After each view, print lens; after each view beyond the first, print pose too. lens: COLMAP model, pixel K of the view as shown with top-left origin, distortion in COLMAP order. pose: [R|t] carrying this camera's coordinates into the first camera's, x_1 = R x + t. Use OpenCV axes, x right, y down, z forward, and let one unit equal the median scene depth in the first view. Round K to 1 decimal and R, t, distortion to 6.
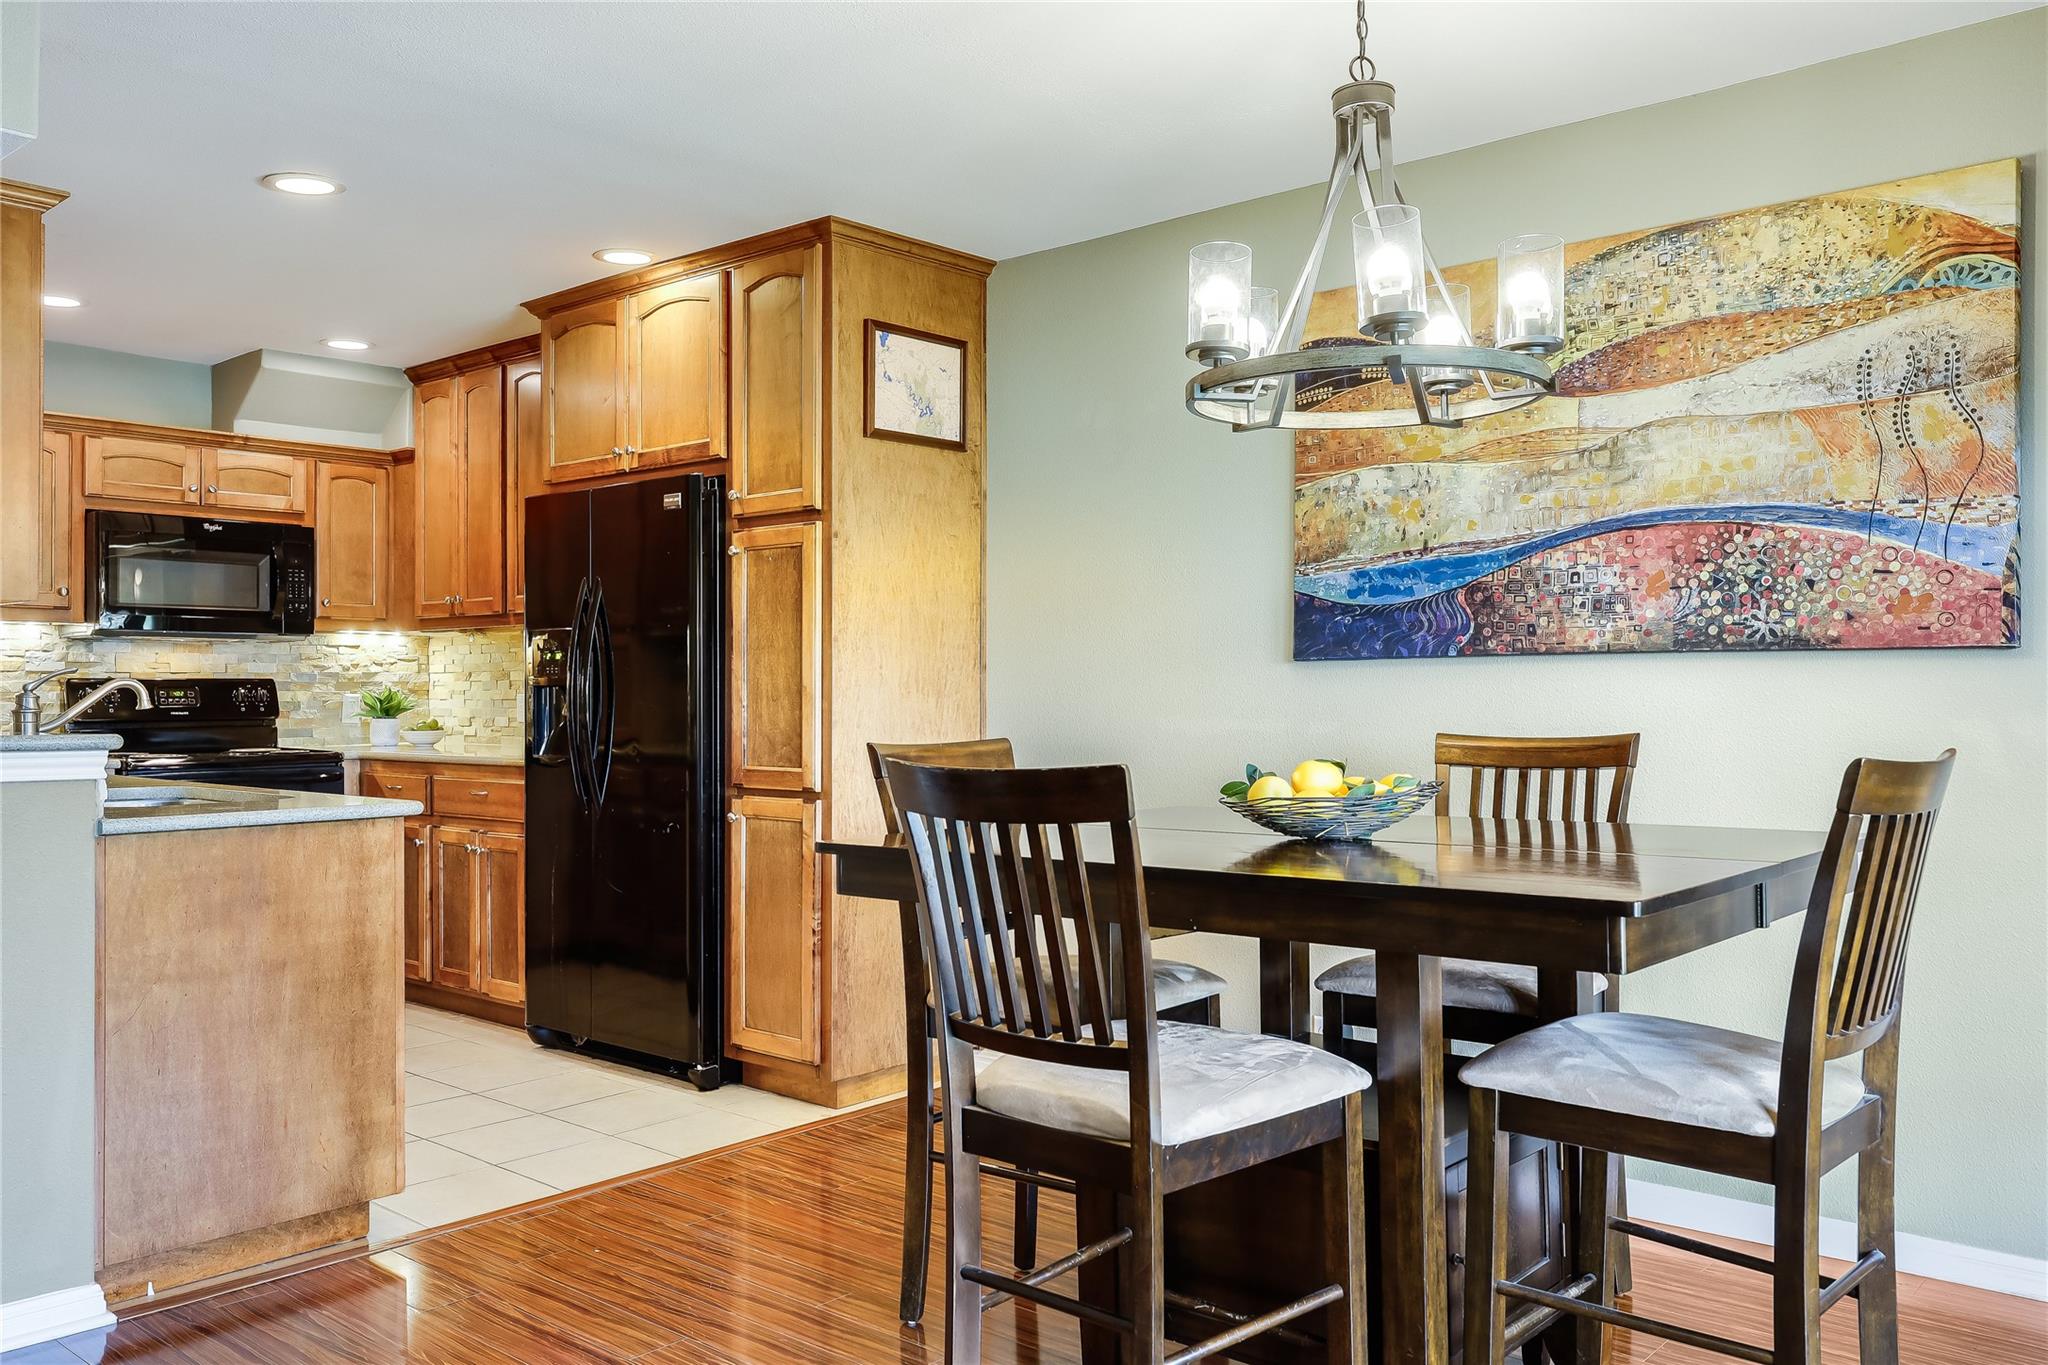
lens RADIAL K [[1618.8, 0, 1021.6], [0, 1618.8, 683.5], [0, 0, 1]] dist [0.007239, -0.011865]
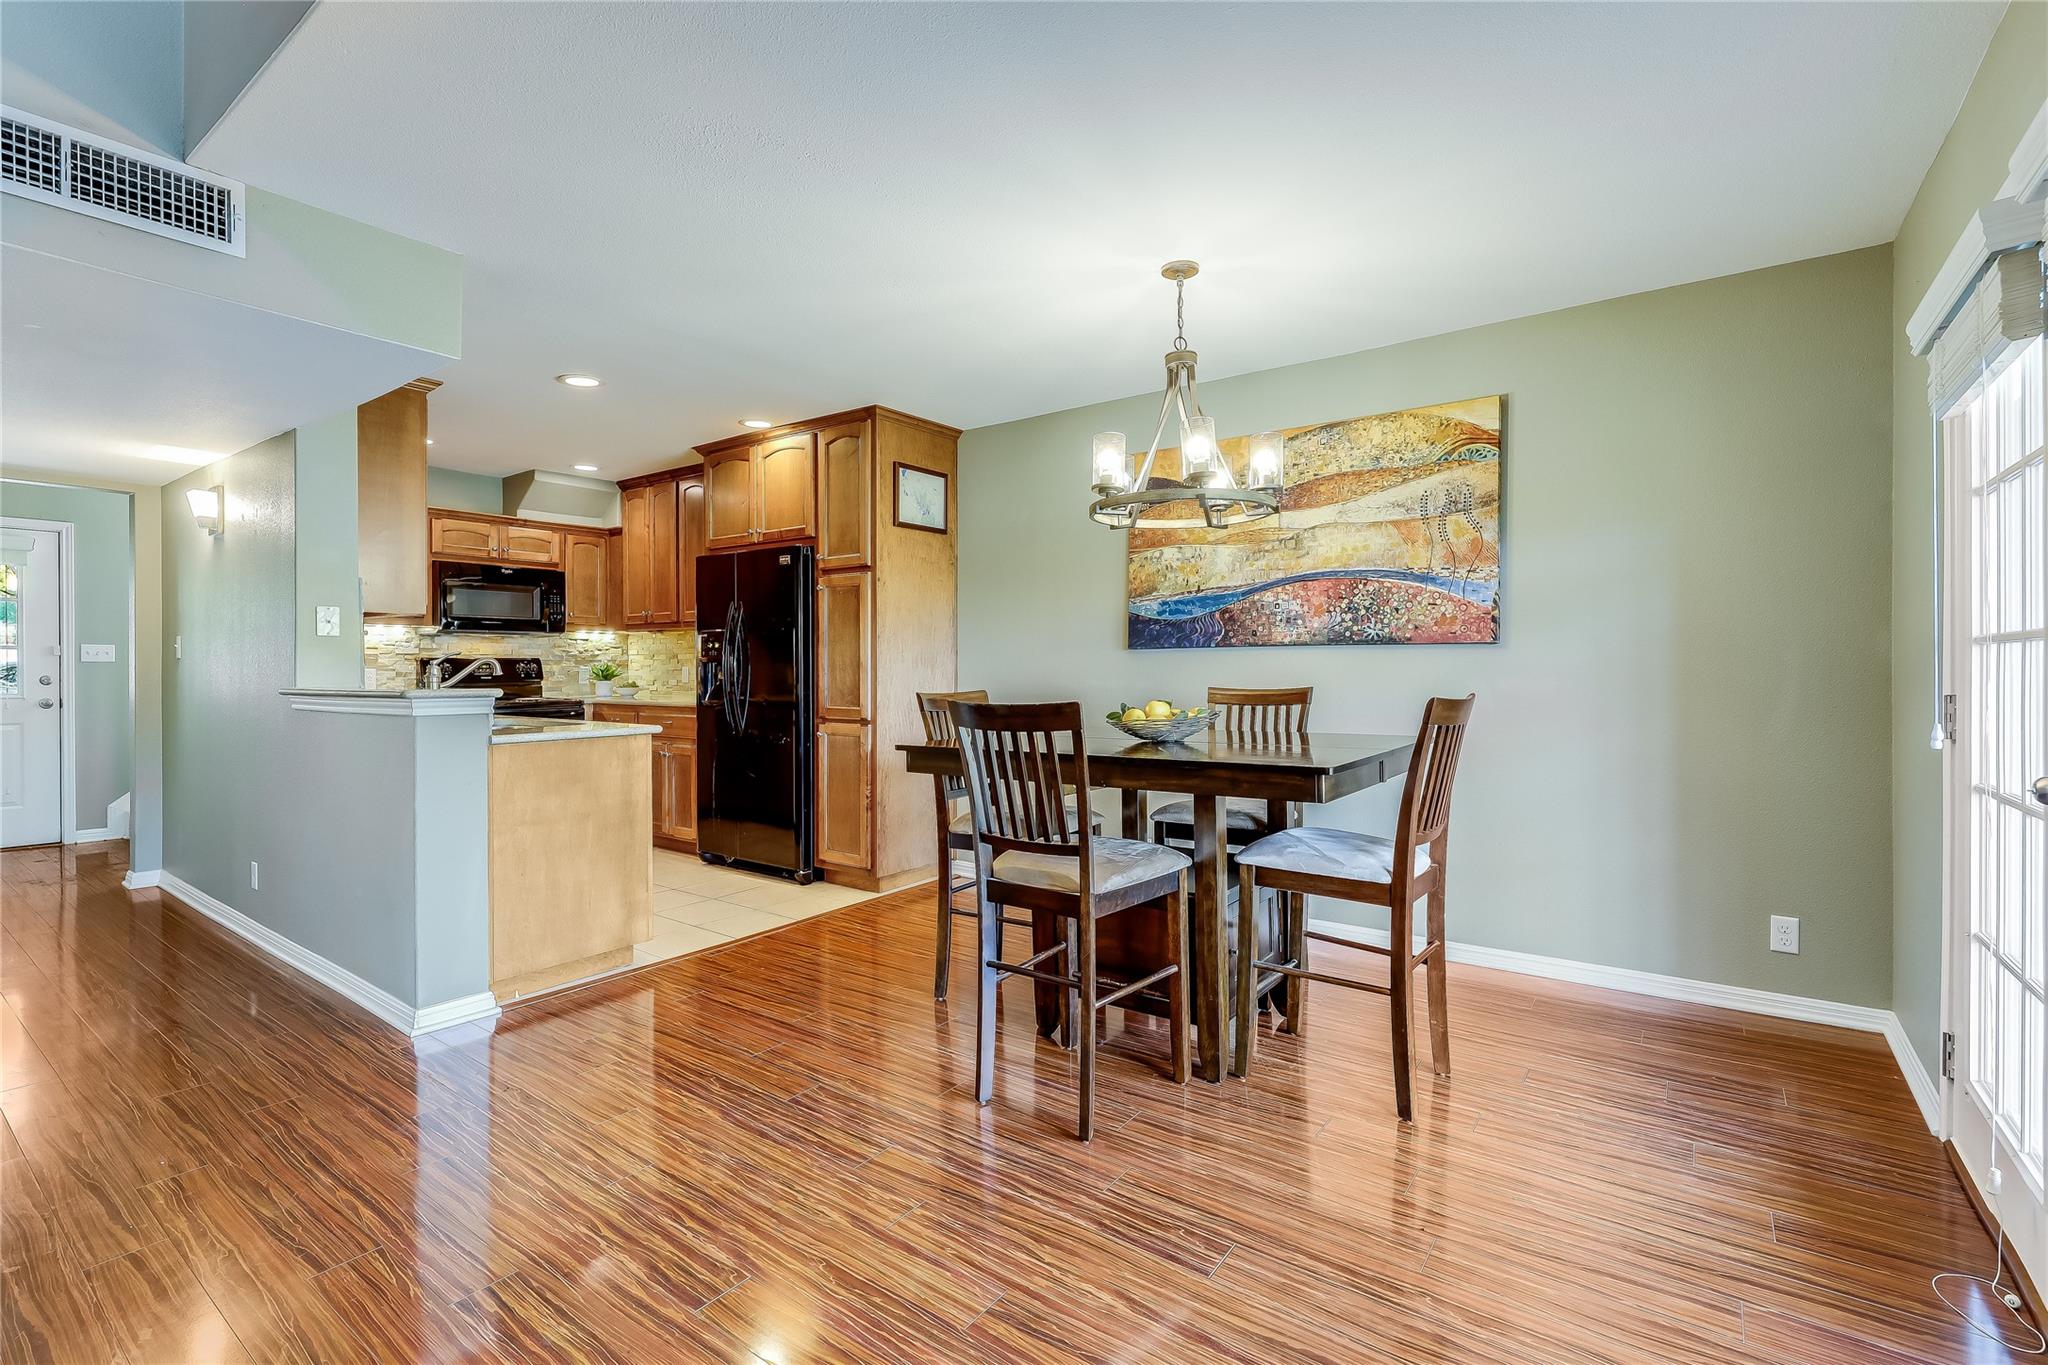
lens RADIAL K [[921.9, 0, 1018.4], [0, 921.9, 671.1], [0, 0, 1]] dist [-0.001549, 0.000144]
pose [[0.996305, -0.000424, 0.085888, -0.062233], [-0.000504, 0.999942, 0.010776, 0.000319], [-0.085887, -0.010780, 0.996247, -0.067906]]
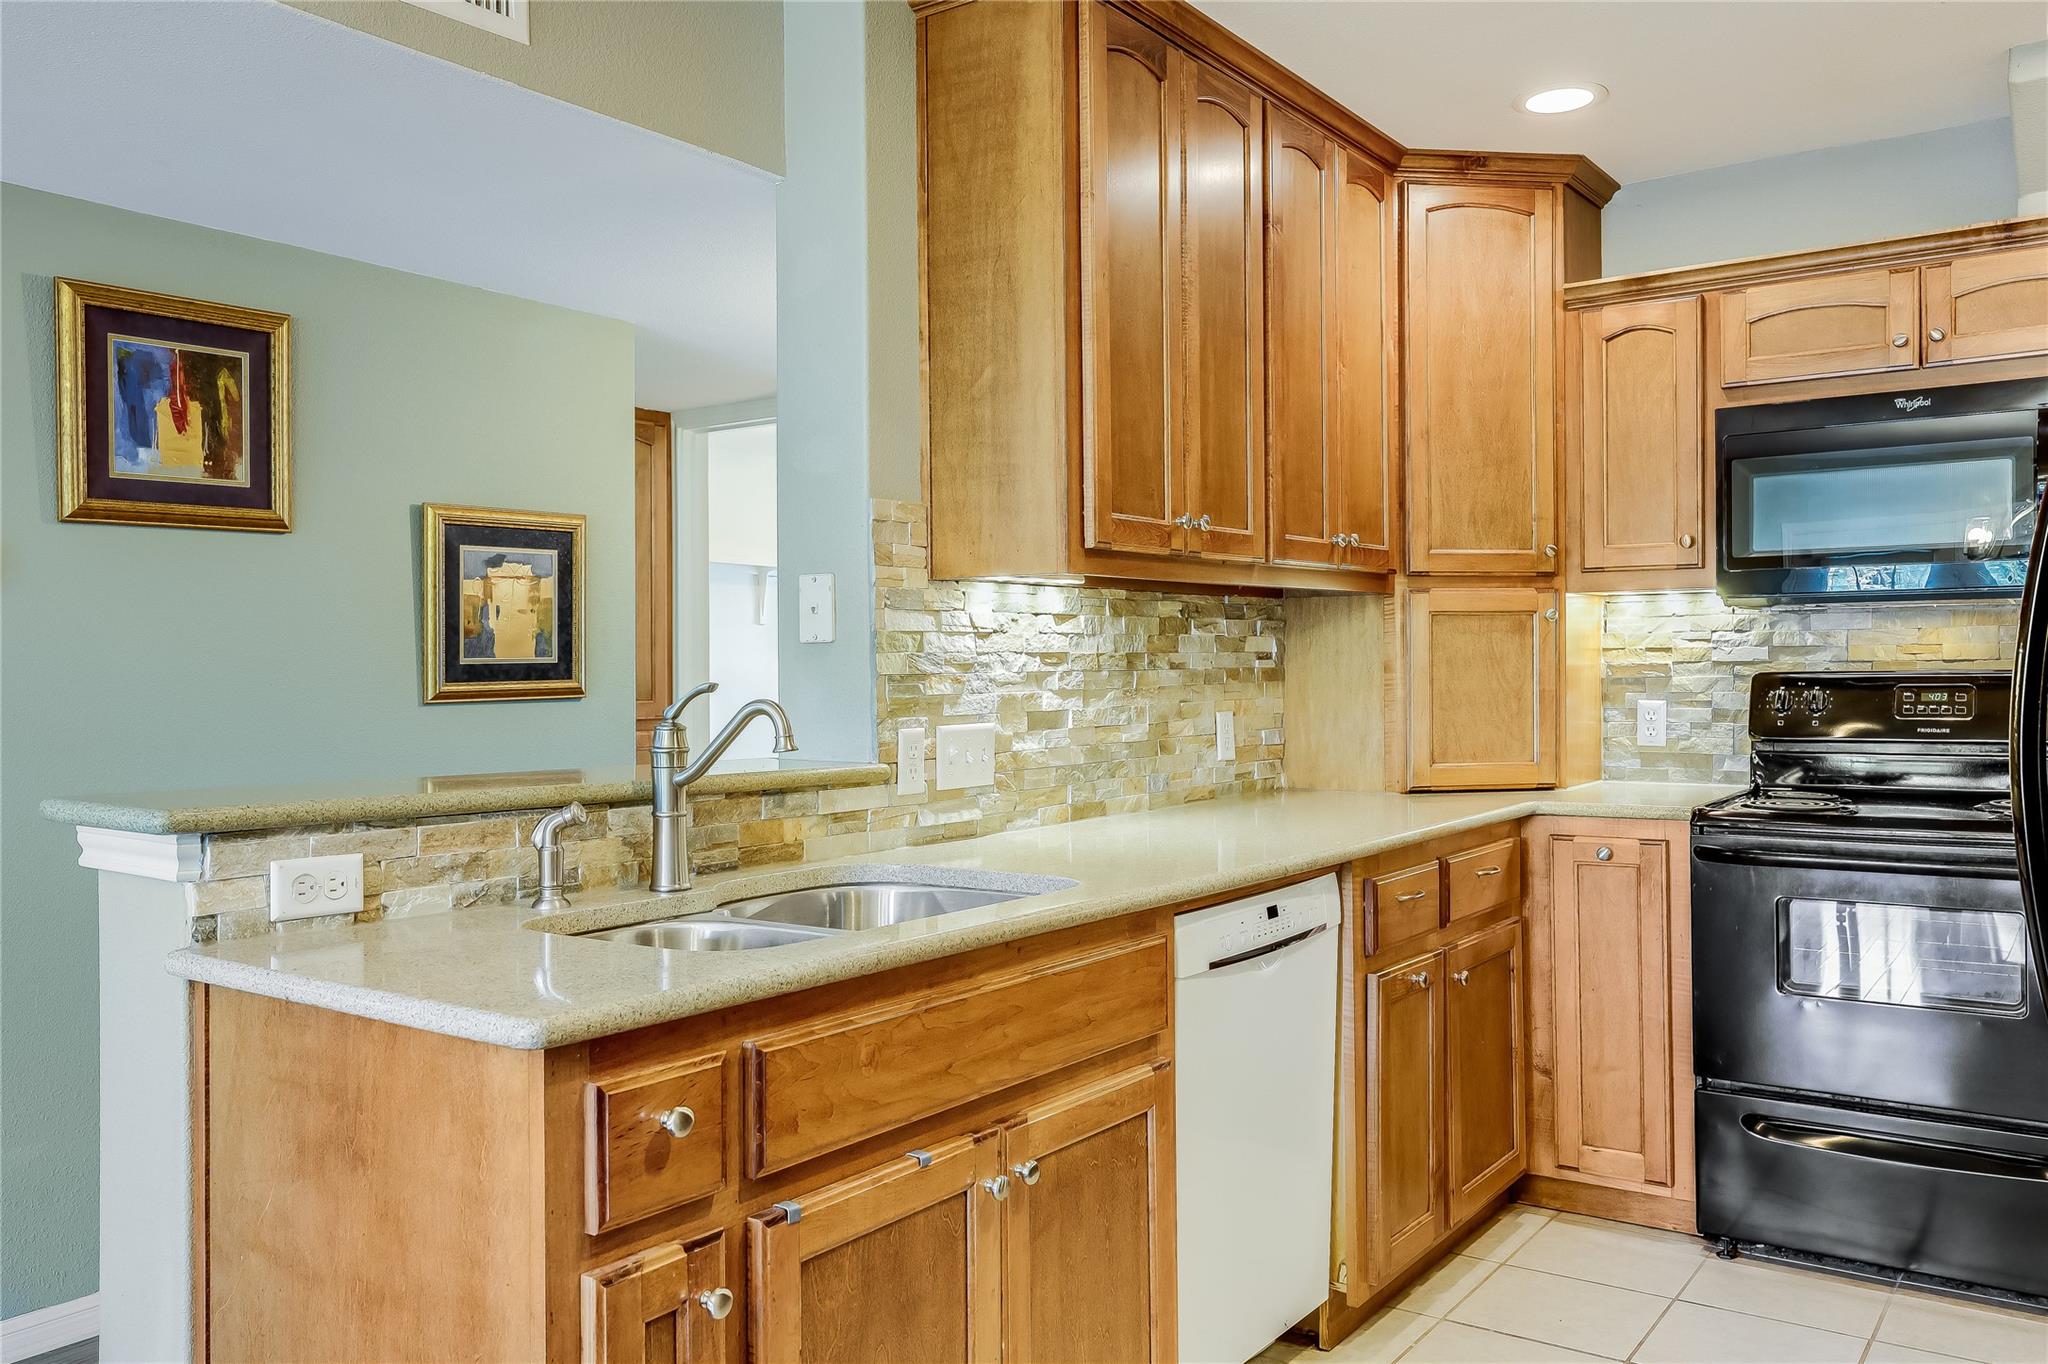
lens RADIAL K [[1618.8, 0, 1021.4], [0, 1618.8, 673.3], [0, 0, 1]] dist [0.007239, -0.011865]
pose [[0.102163, 0.002484, -0.994765, 0.051633], [0.010962, 0.999933, 0.003623, -0.014794], [0.994707, -0.011274, 0.102129, 1.129923]]
